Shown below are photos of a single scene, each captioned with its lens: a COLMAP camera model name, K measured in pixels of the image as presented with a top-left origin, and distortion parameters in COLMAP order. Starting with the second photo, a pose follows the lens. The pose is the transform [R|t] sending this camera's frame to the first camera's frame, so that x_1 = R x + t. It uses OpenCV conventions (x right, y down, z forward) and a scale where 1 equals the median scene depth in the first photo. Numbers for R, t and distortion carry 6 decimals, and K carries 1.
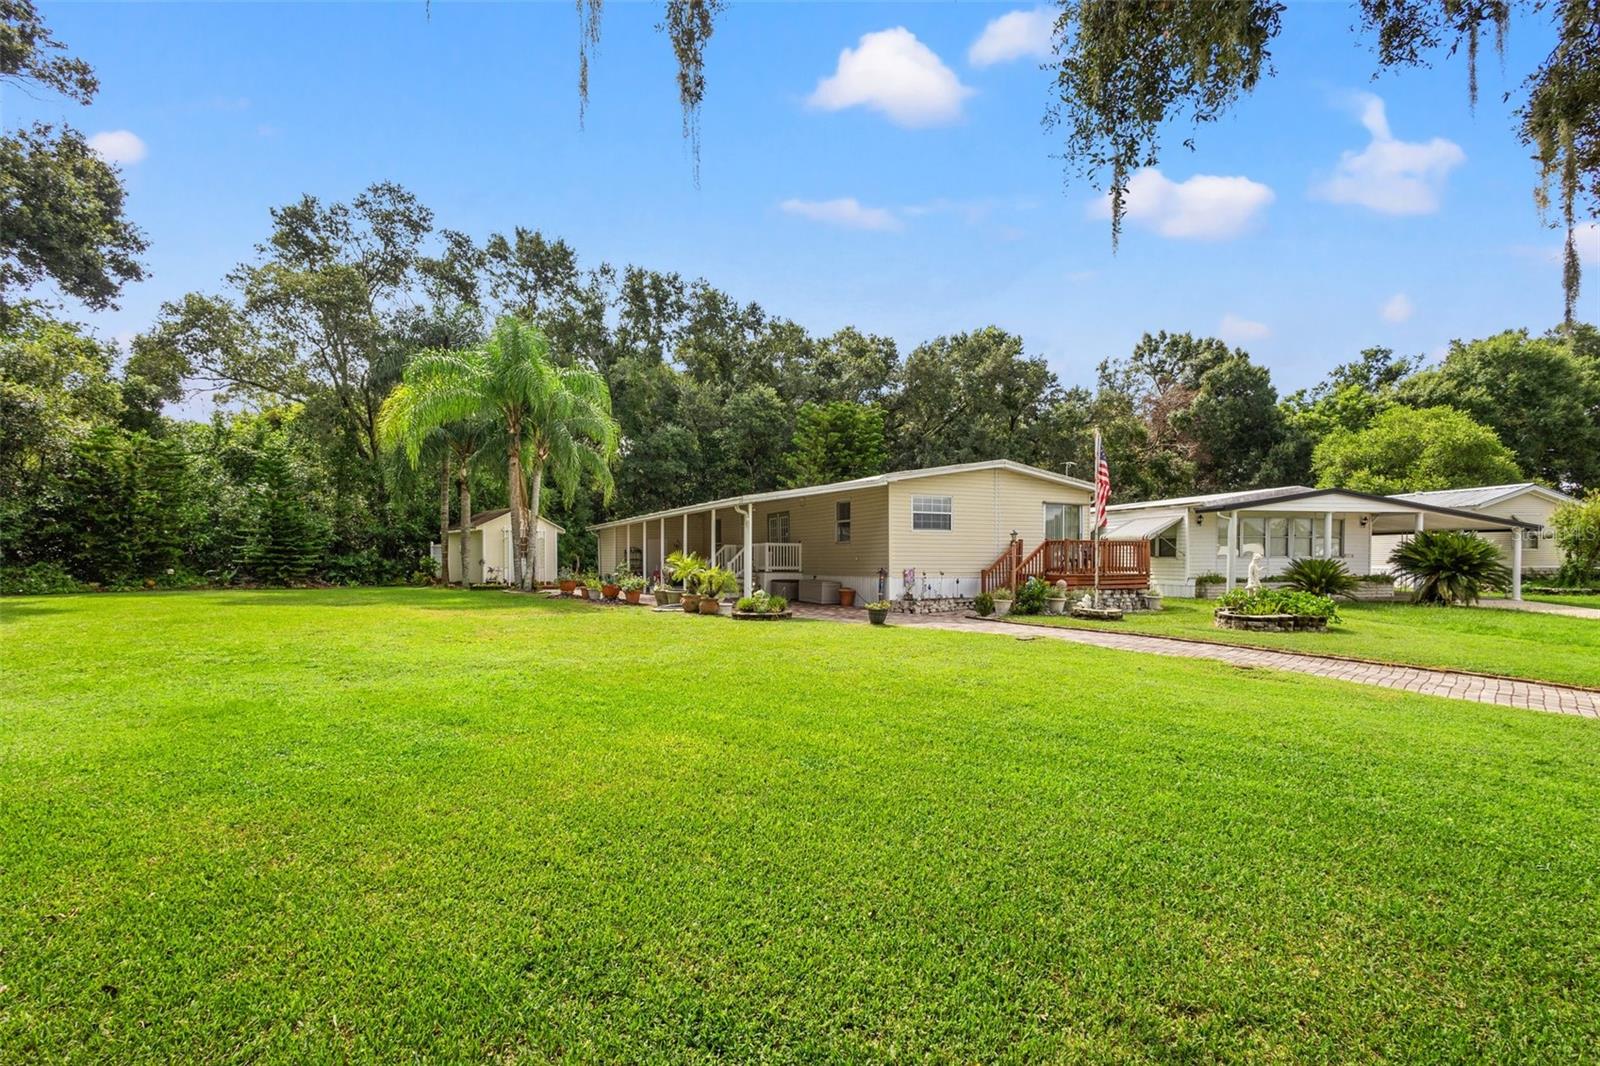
lens RADIAL K [[715.8, 0, 793.7], [0, 715.8, 567.7], [0, 0, 1]] dist [0.001803, 0.000287]
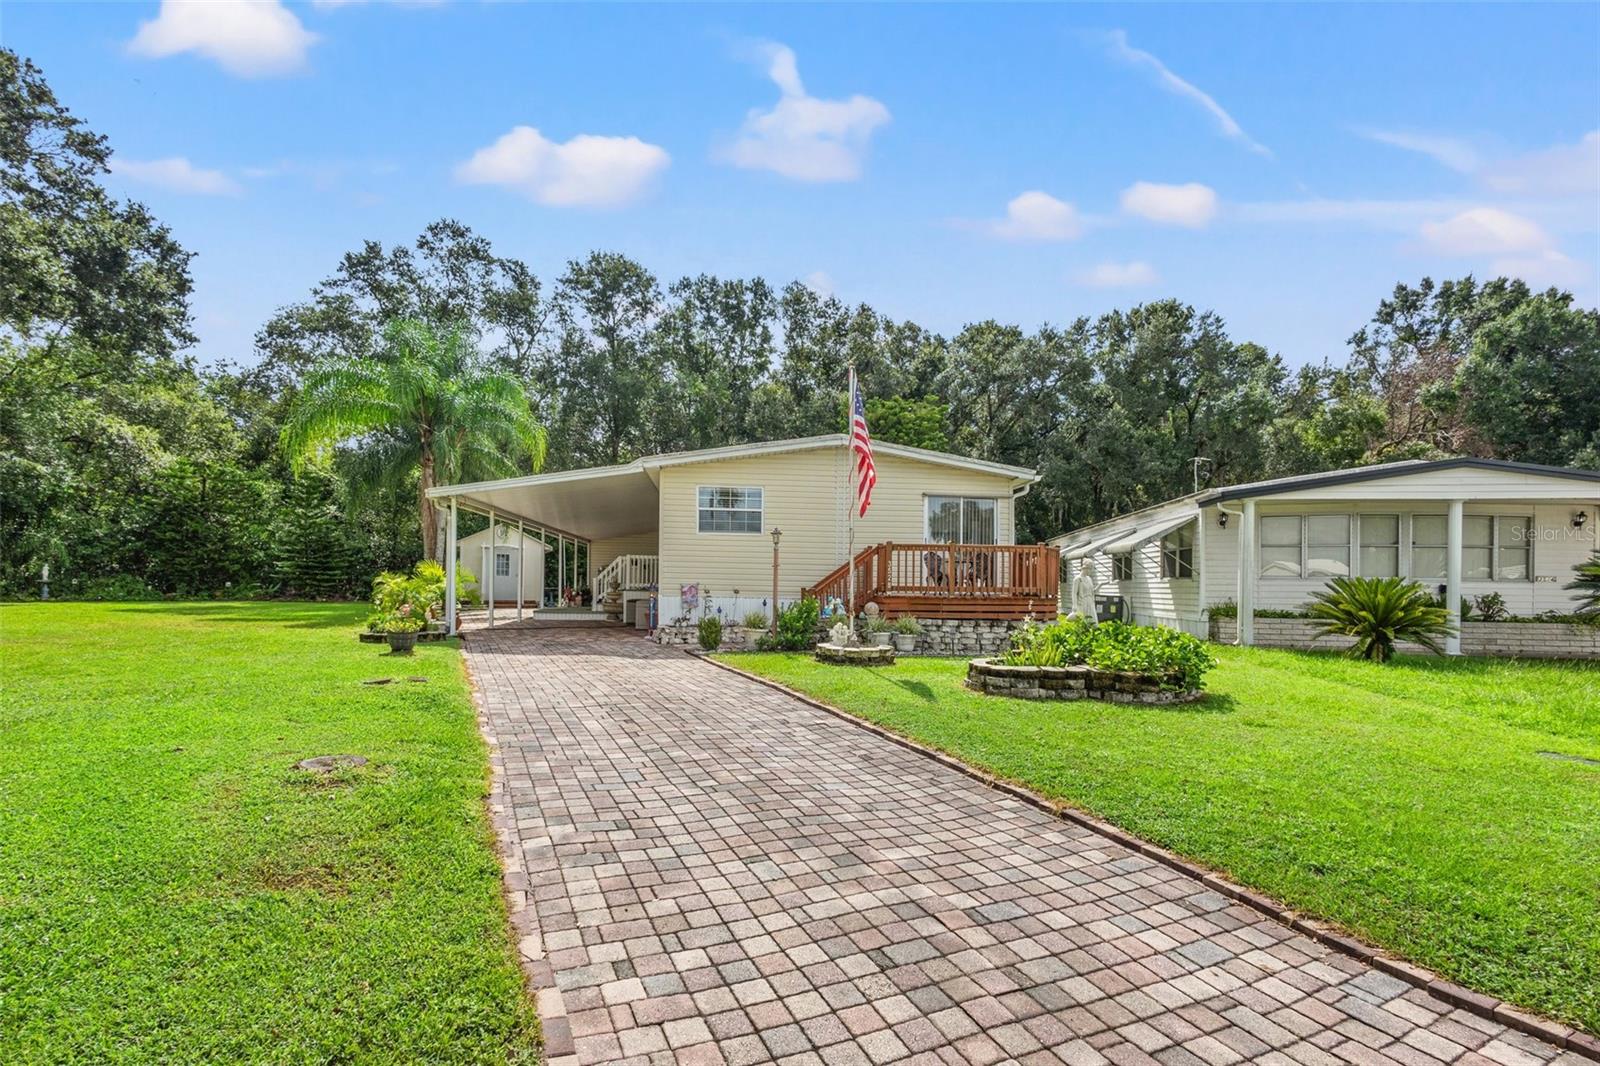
lens RADIAL K [[735.4, 0, 772.2], [0, 735.4, 581.6], [0, 0, 1]] dist [0.002411, 0.000056]
pose [[0.942879, 0.011712, -0.332929, 0.373246], [-0.019920, 0.999576, -0.021253, 0.010042], [0.332539, 0.026671, 0.942712, 0.229220]]
